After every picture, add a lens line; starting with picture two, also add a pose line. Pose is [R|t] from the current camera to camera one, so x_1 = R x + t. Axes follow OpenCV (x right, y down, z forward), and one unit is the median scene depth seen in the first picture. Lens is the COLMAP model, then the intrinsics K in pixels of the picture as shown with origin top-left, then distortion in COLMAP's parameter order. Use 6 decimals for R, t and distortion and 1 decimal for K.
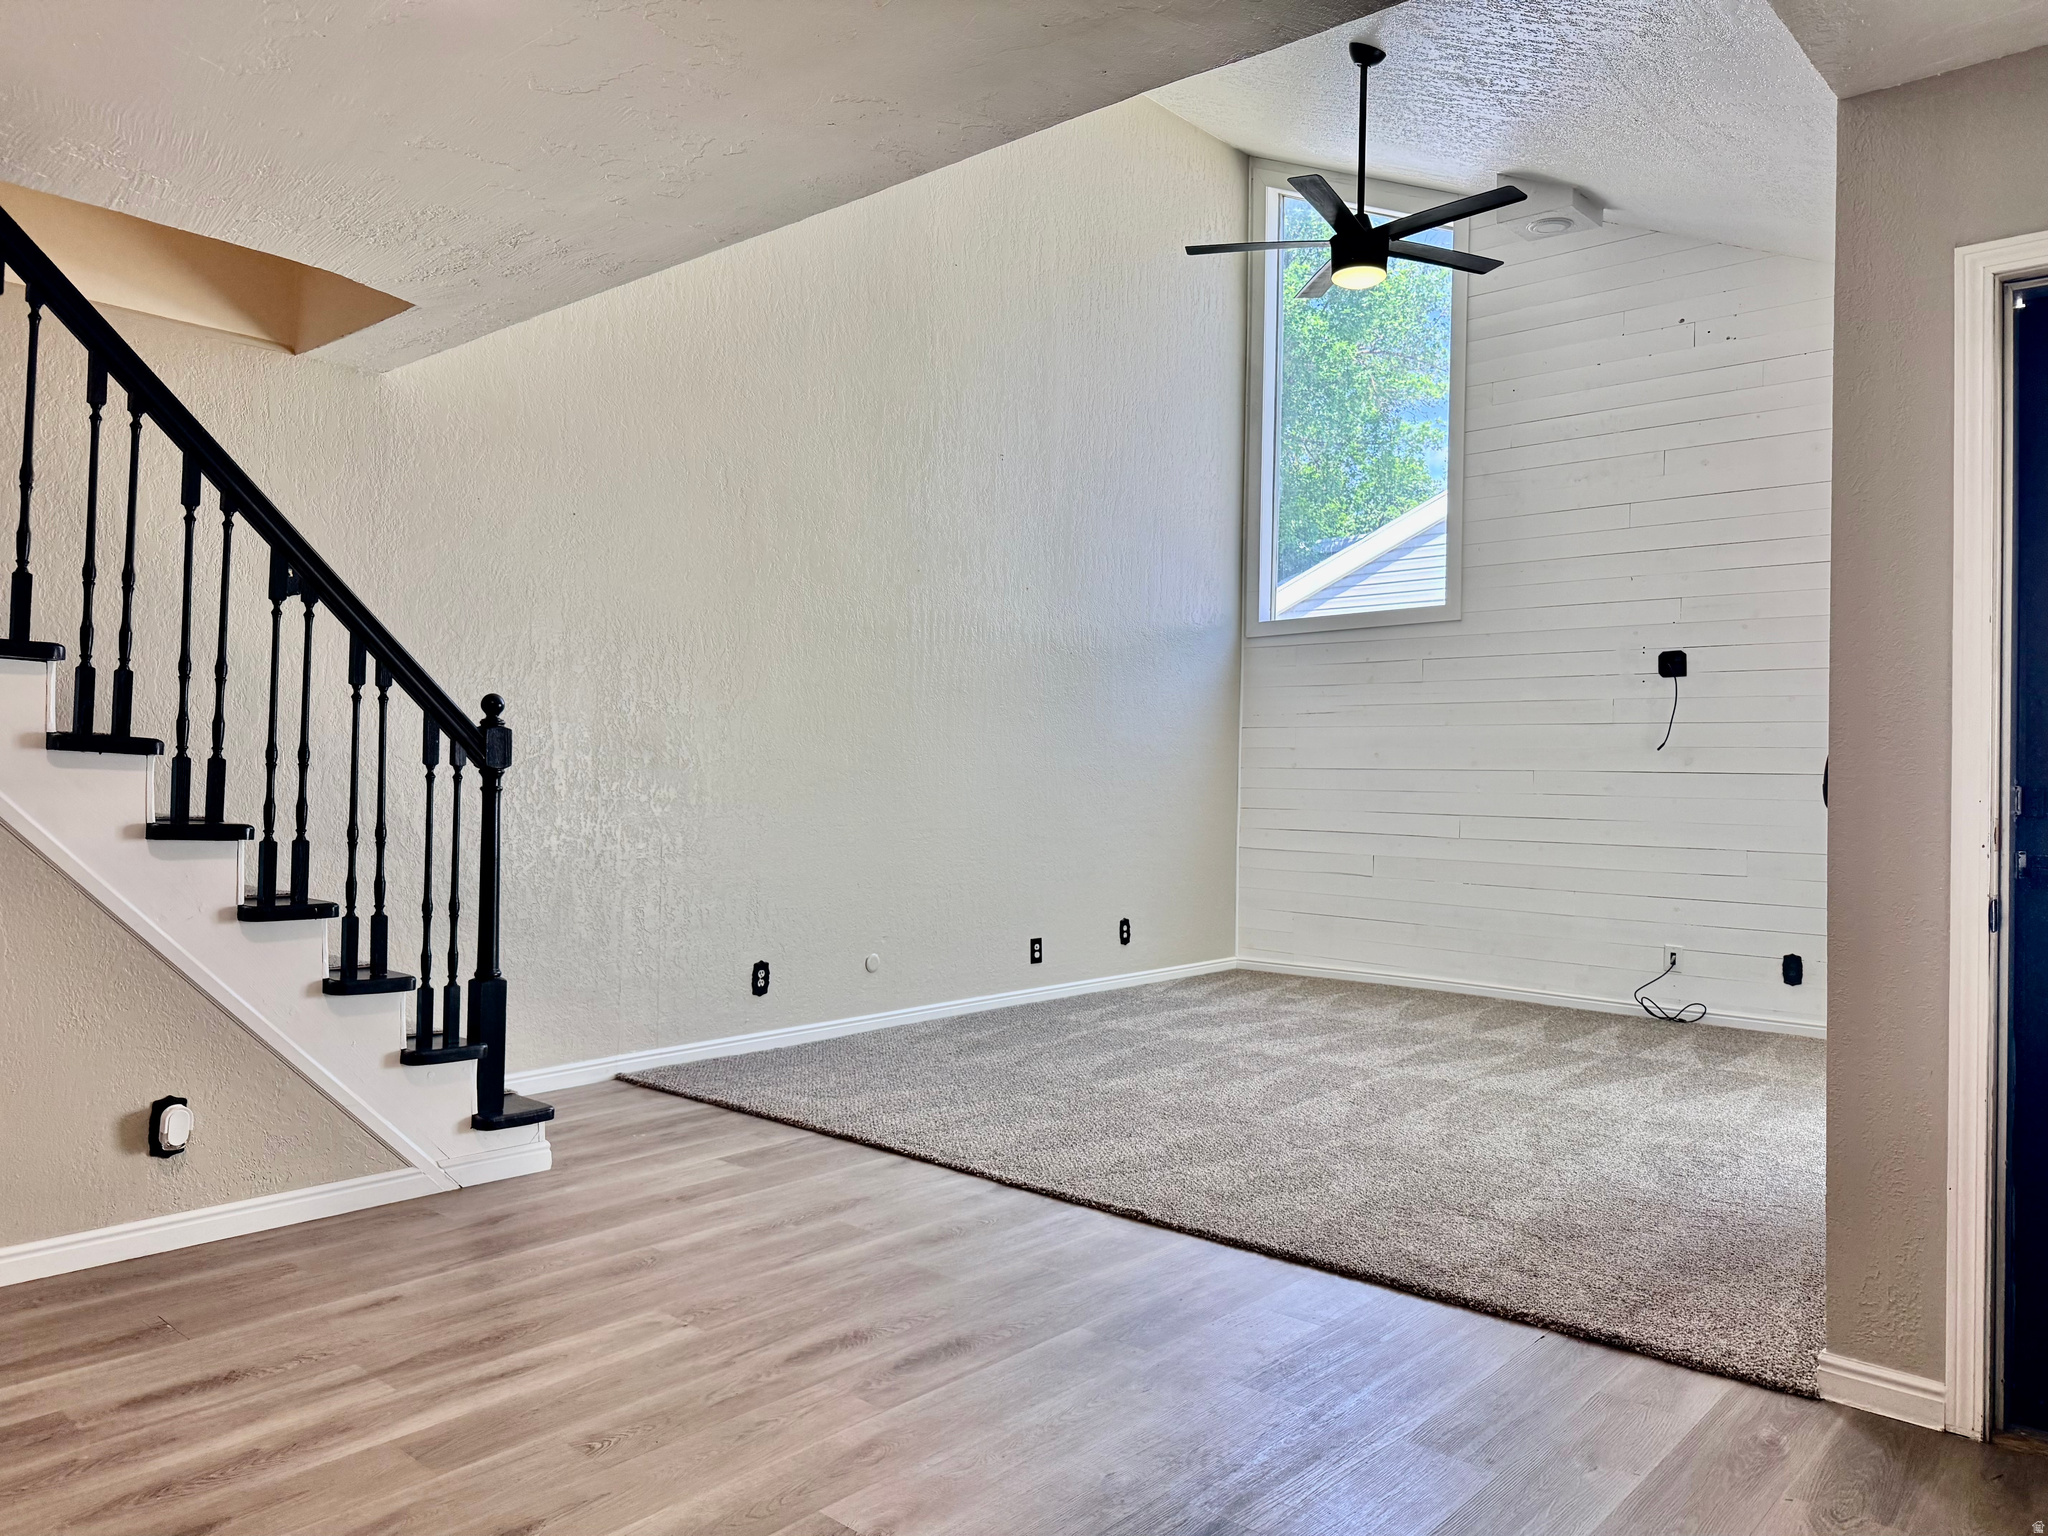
lens RADIAL K [[1422.2, 0, 1021.2], [0, 1422.2, 765.1], [0, 0, 1]] dist [-0.009746, -0.006605]
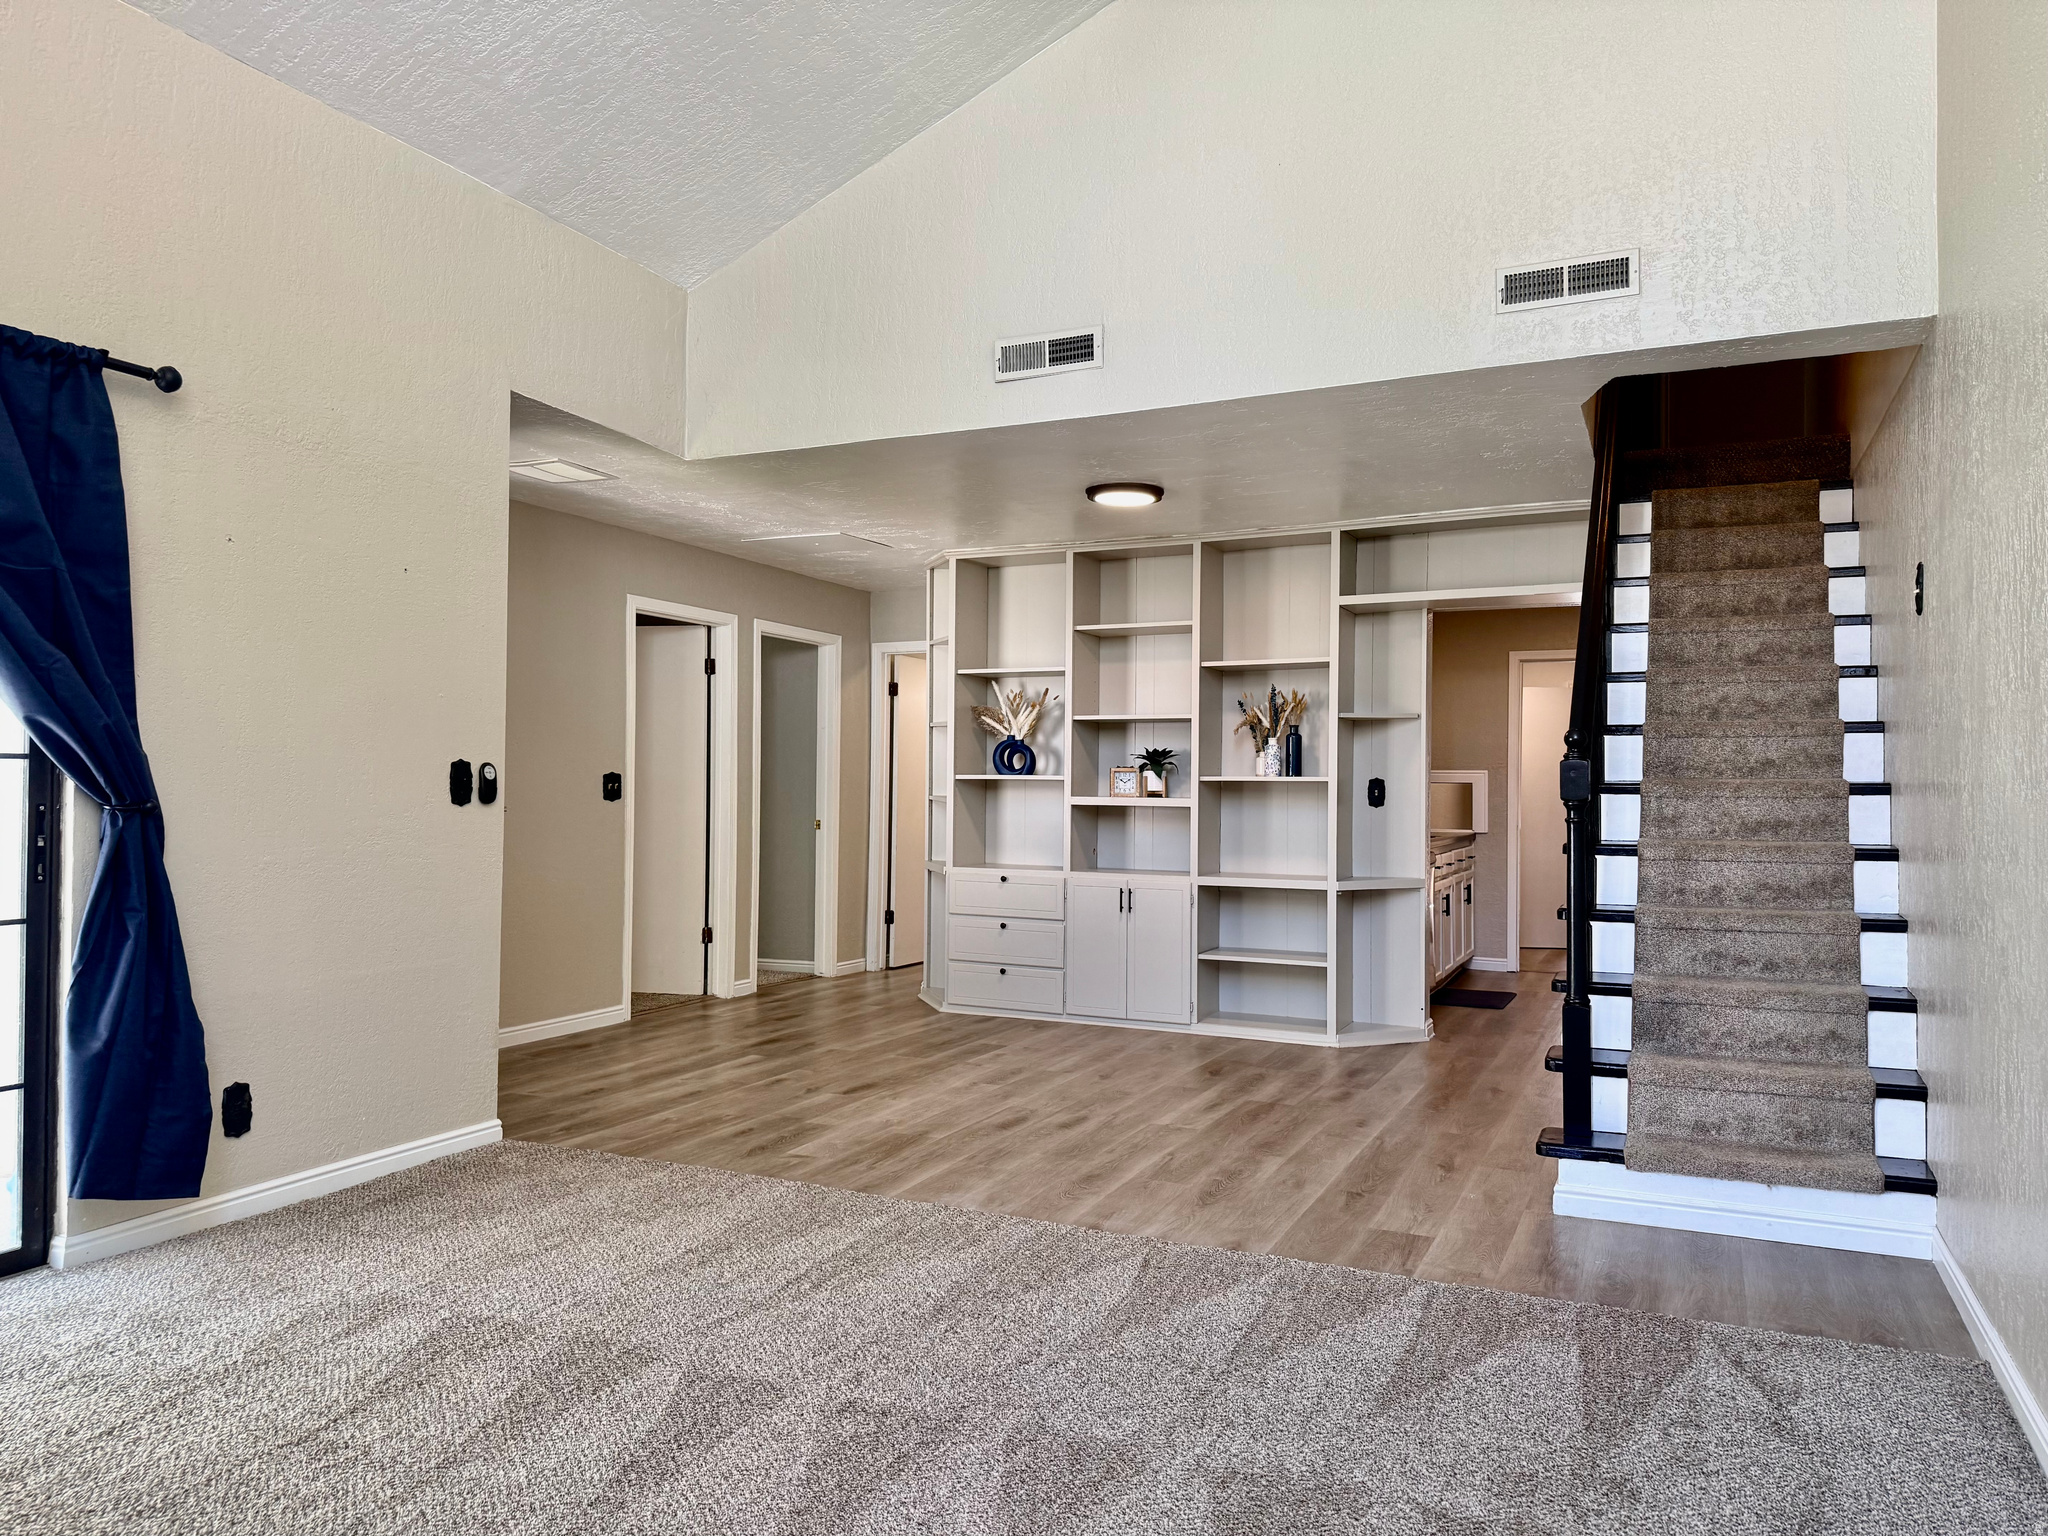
lens RADIAL K [[1422.2, 0, 1027.4], [0, 1422.2, 773.3], [0, 0, 1]] dist [-0.009746, -0.006605]
pose [[-0.957174, -0.027195, -0.288234, 0.180828], [-0.021423, 0.999502, -0.023160, 0.008874], [0.288720, -0.015993, -0.957280, 1.107585]]
